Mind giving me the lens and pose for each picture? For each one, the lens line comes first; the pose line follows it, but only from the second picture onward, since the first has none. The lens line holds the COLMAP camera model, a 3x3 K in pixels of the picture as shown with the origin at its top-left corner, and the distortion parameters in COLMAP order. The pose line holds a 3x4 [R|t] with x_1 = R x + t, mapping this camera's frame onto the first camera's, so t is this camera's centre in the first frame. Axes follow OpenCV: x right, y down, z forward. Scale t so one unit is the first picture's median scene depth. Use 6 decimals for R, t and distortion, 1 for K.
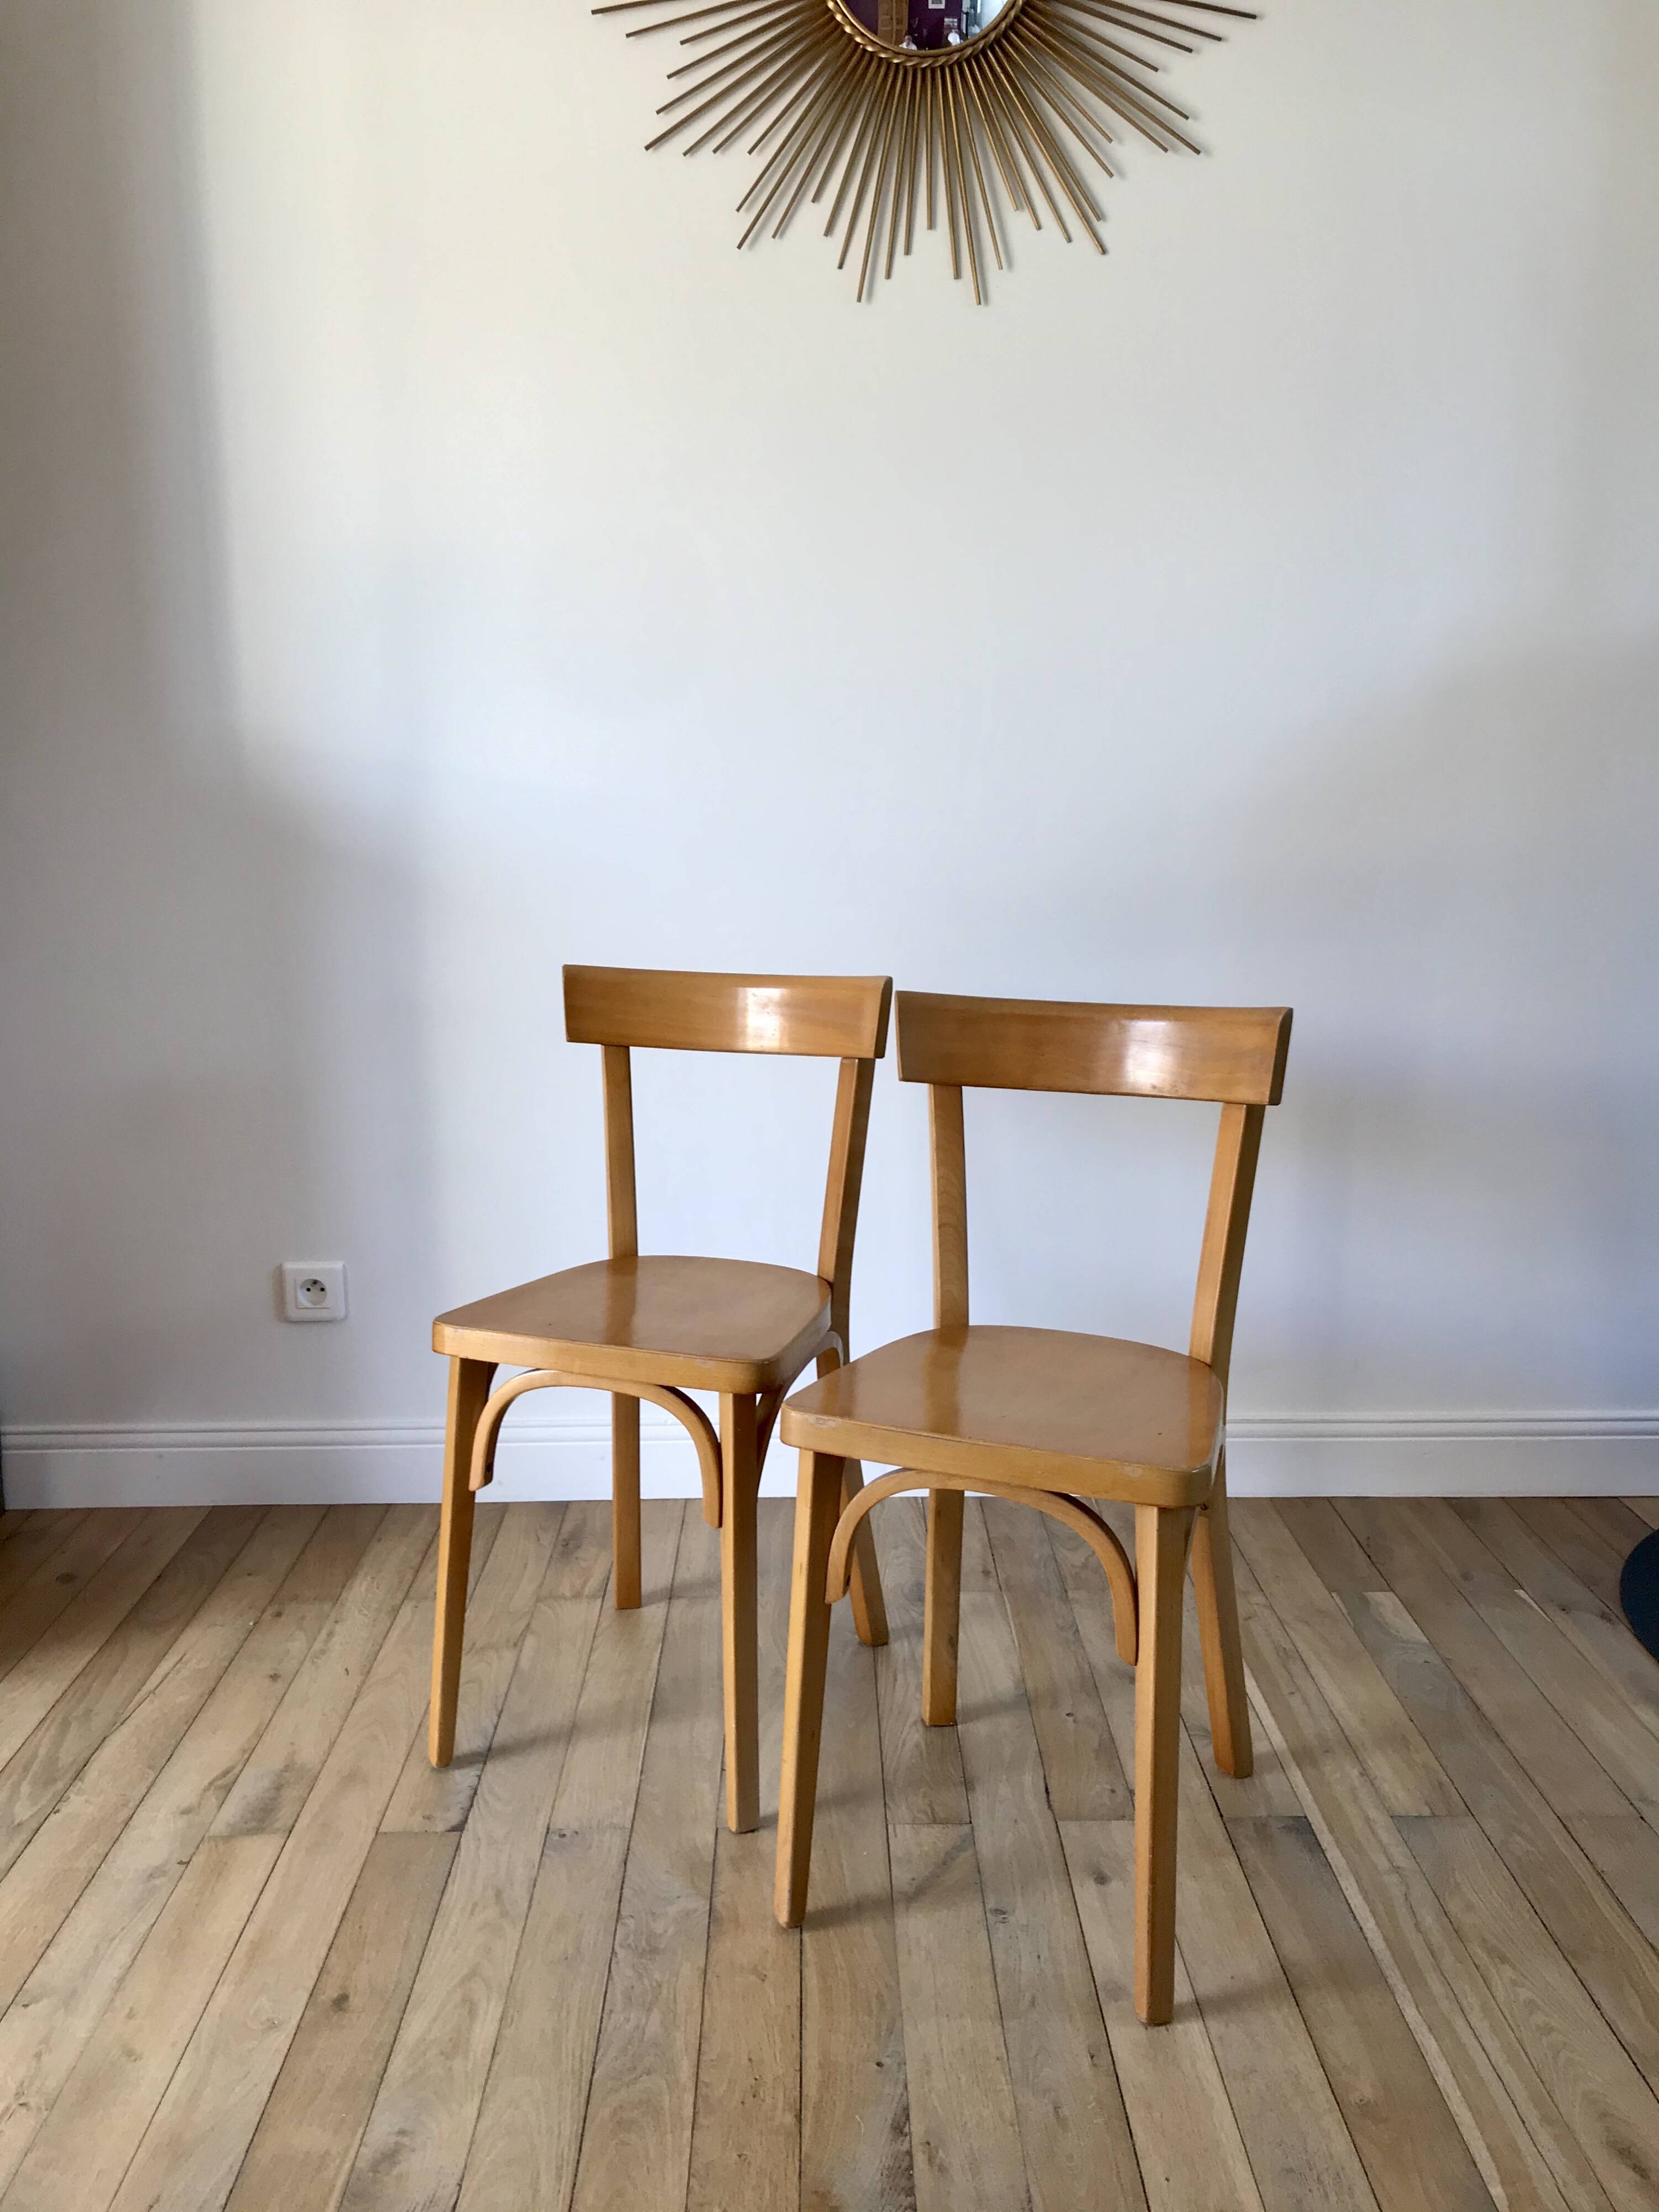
lens RADIAL K [[1809.0, 0, 831.2], [0, 1809.0, 1099.0], [0, 0, 1]] dist [0.001838, 0.037040]
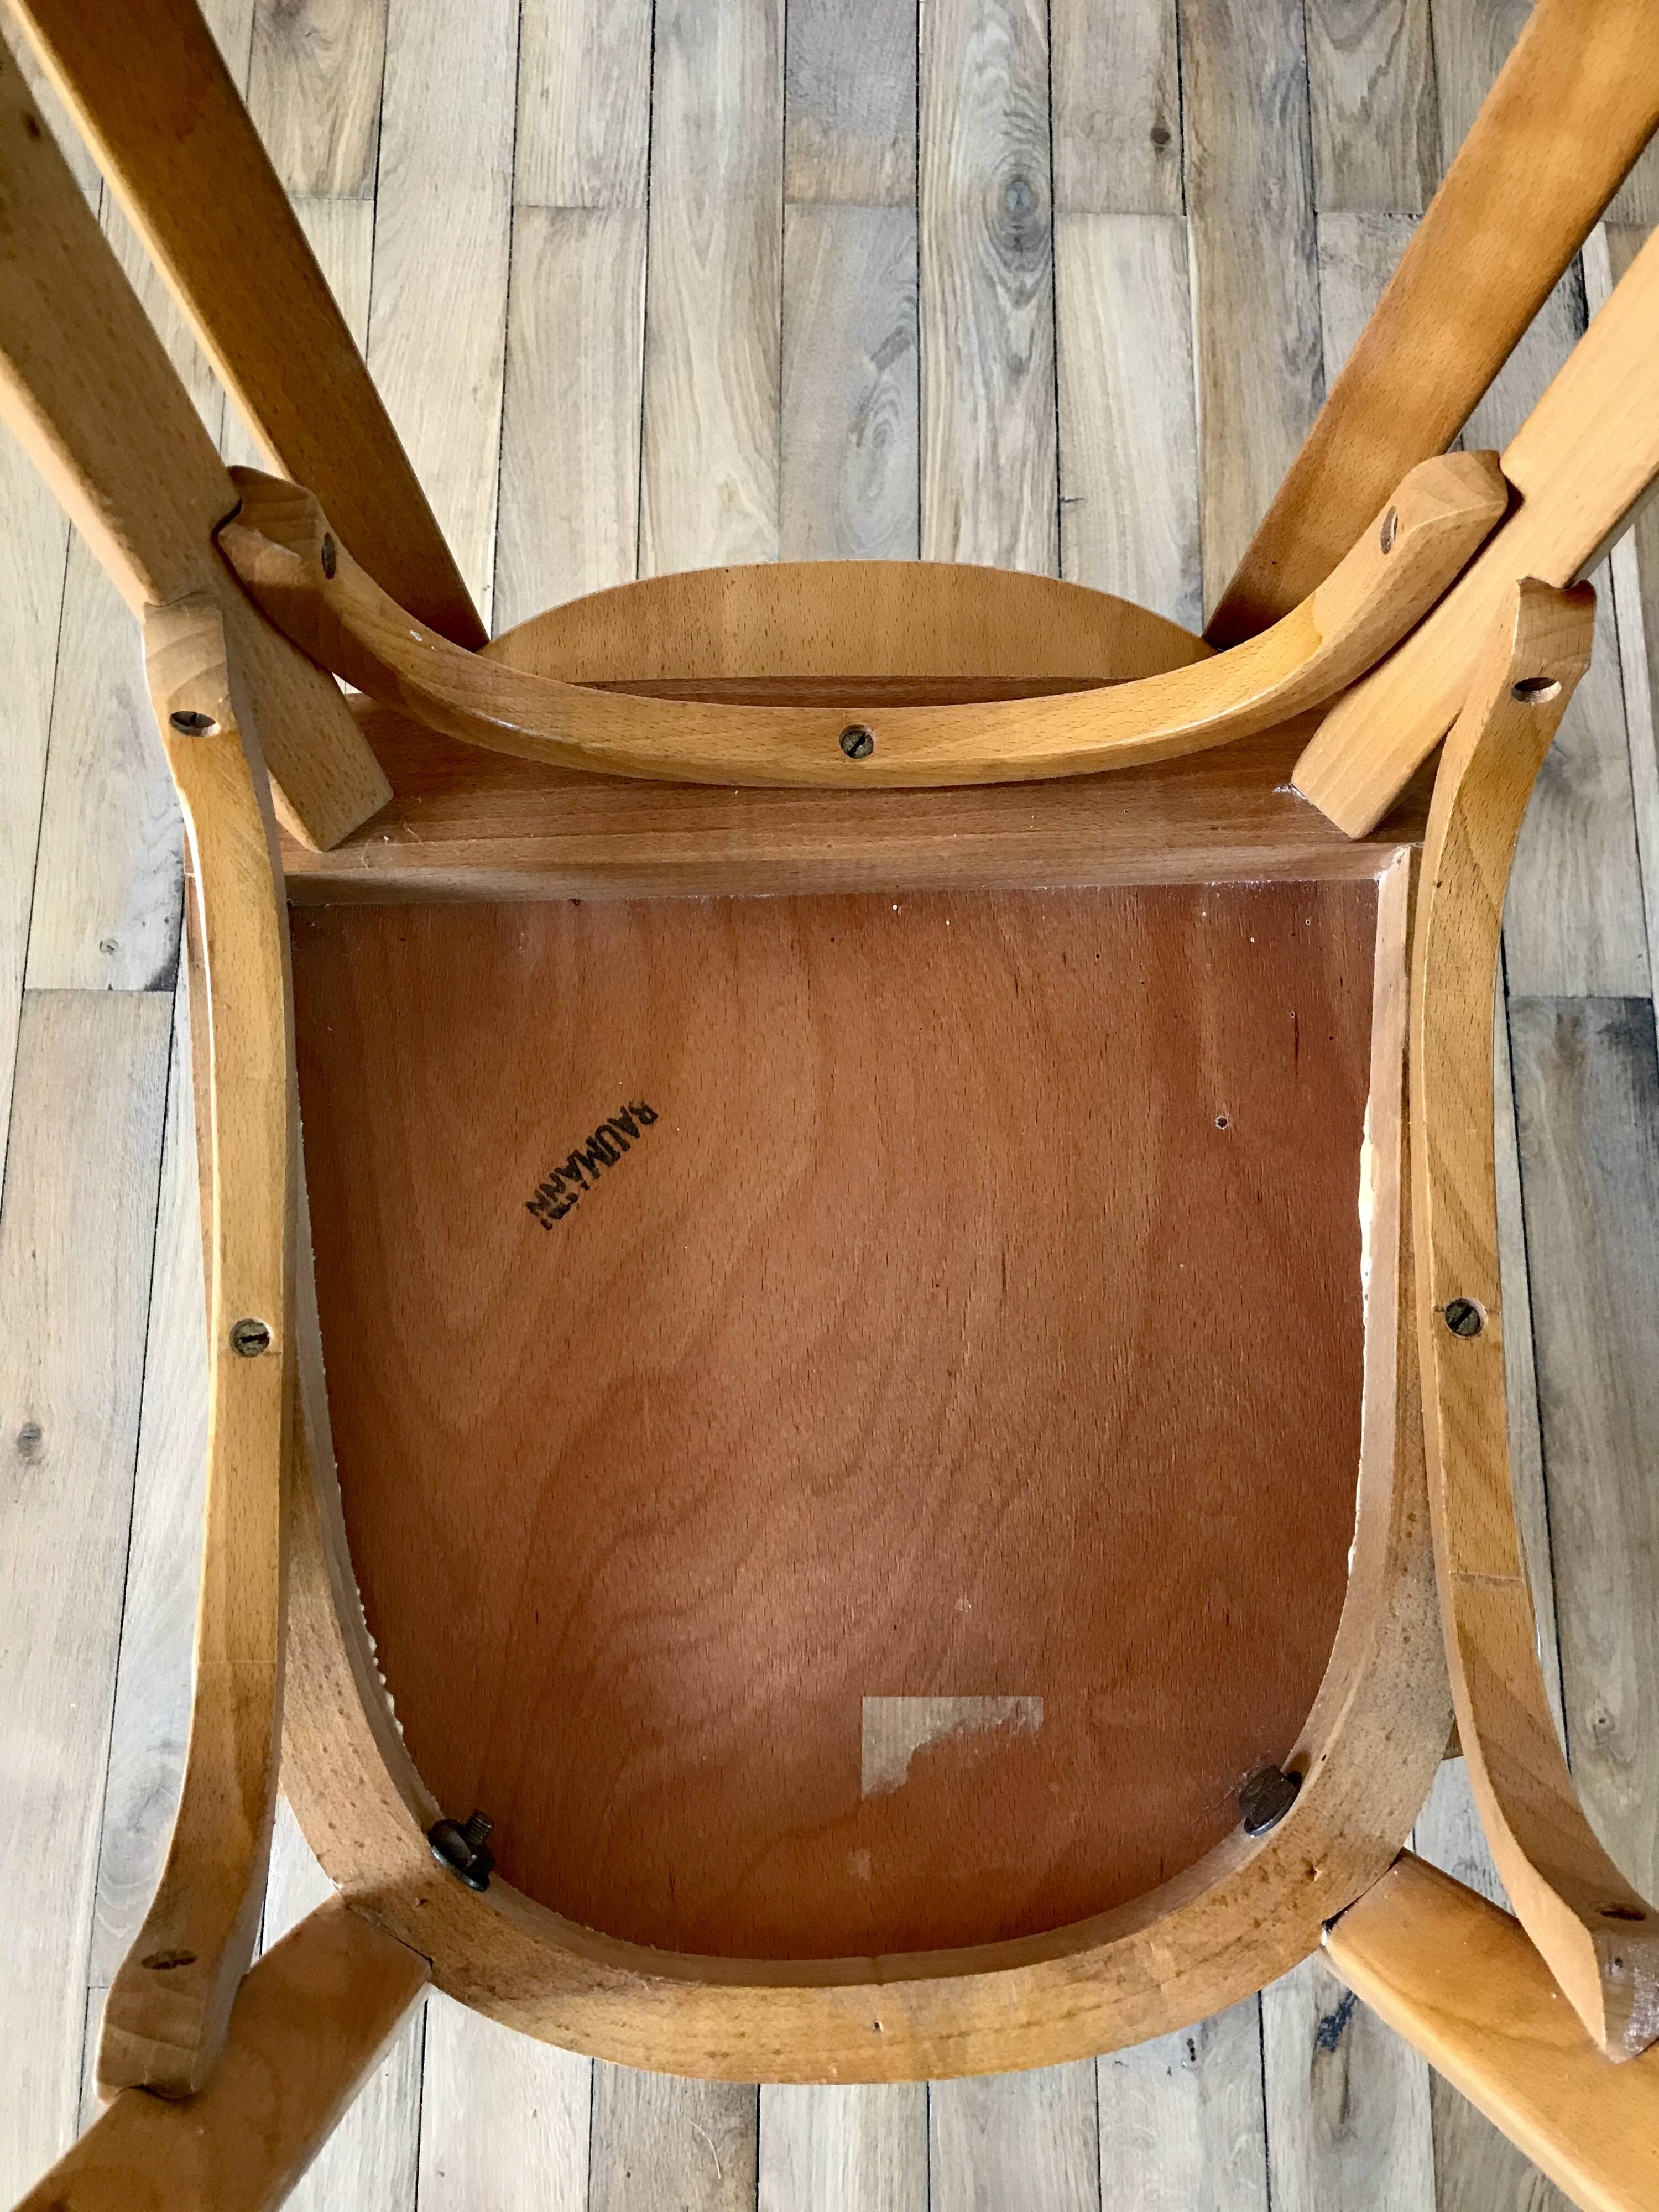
lens RADIAL K [[1891.1, 0, 837.8], [0, 1891.1, 1105.2], [0, 0, 1]] dist [0.003441, 0.015019]
pose [[0.999408, 0.023651, 0.024974, -0.009850], [-0.032236, 0.390785, 0.919917, -0.136541], [0.011998, -0.920178, 0.391316, 0.748360]]
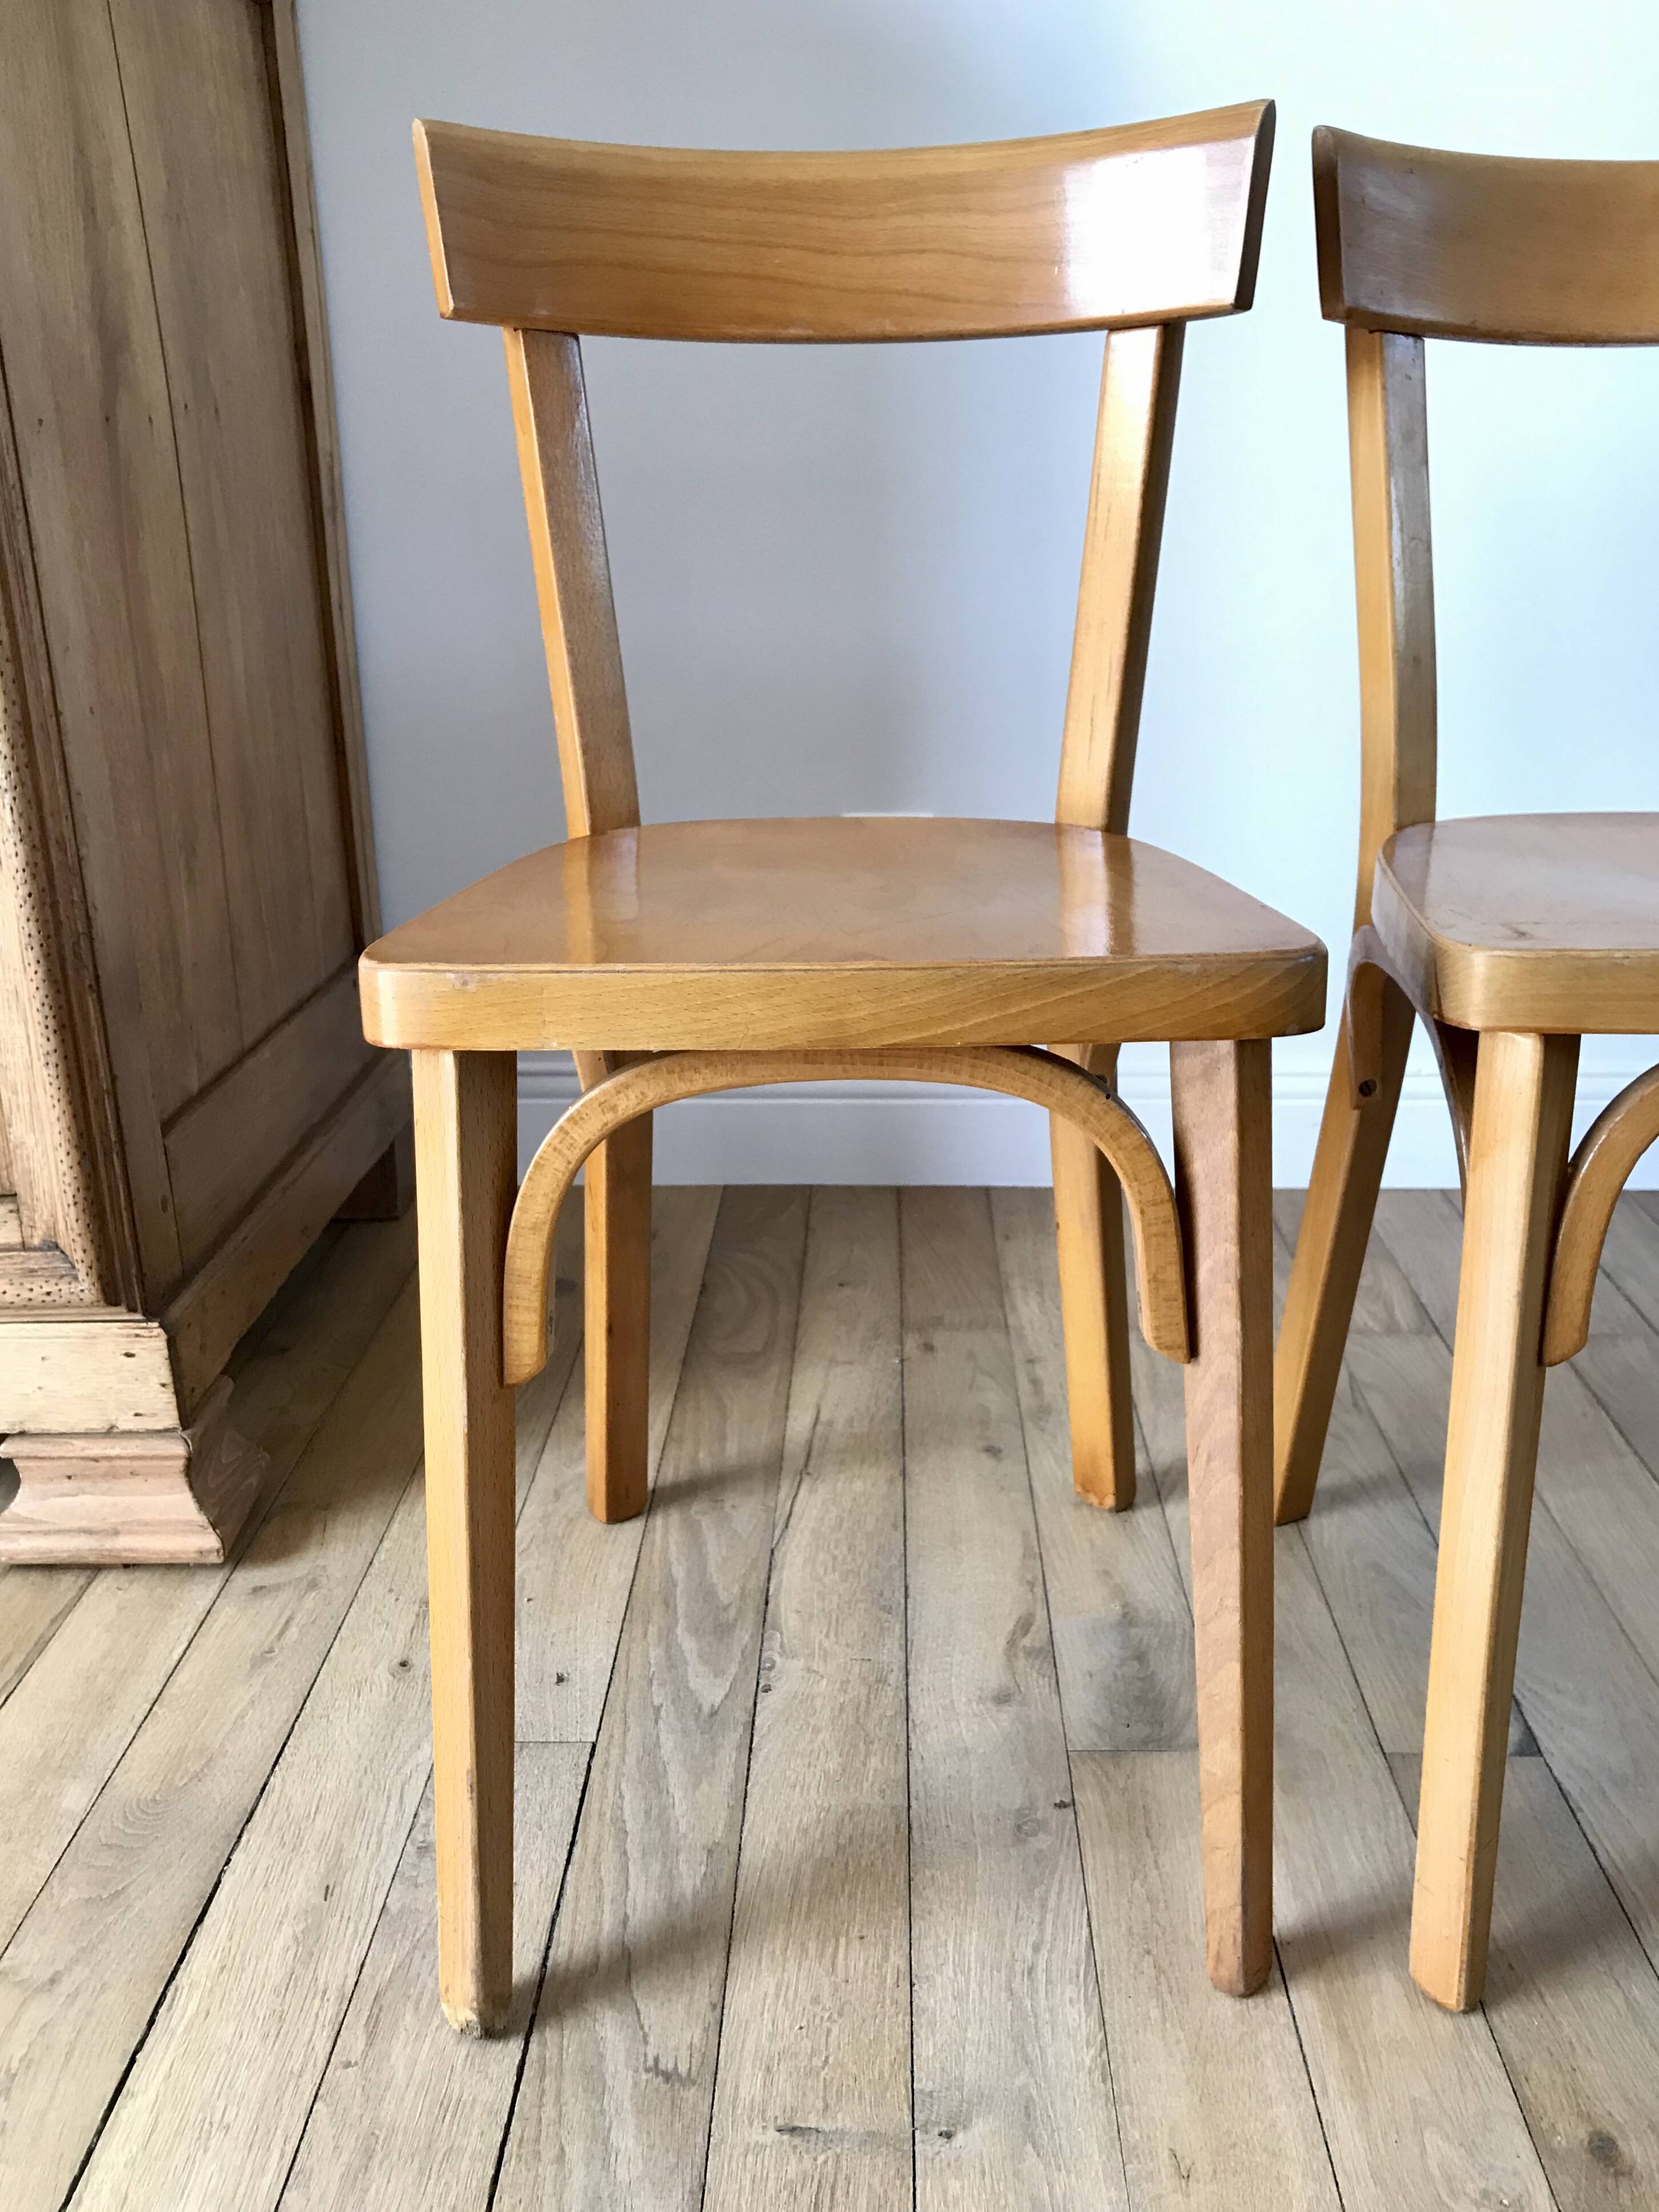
lens RADIAL K [[1891.2, 0, 837.8], [0, 1891.2, 1105.2], [0, 0, 1]] dist [0.003441, 0.015019]
pose [[0.999064, 0.012704, -0.041348, -0.397052], [-0.006196, 0.988072, 0.153871, 0.131027], [0.042809, -0.153471, 0.987225, 0.474177]]
